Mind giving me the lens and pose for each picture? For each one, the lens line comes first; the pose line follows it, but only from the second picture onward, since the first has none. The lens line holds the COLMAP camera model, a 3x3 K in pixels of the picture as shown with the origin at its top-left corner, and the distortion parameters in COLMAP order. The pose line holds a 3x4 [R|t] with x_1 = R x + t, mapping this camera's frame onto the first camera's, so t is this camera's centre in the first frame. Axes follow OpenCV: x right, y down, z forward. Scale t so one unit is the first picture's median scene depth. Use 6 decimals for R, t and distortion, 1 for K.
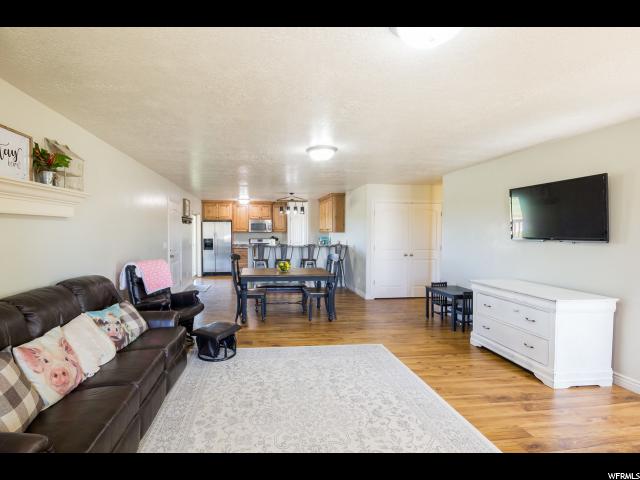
lens RADIAL K [[317.7, 0, 320.0], [0, 317.7, 240.0], [0, 0, 1]] dist [-0.001456, -0.000381]
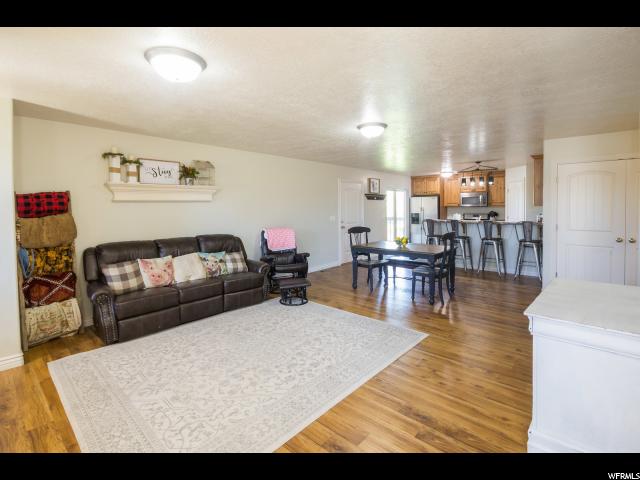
lens RADIAL K [[330.6, 0, 319.0], [0, 330.6, 208.7], [0, 0, 1]] dist [0.002817, 0.000162]
pose [[0.640212, -0.005308, -0.768180, 0.857553], [-0.009077, 0.999854, -0.014474, -0.002959], [0.768145, 0.016239, 0.640070, 0.222376]]
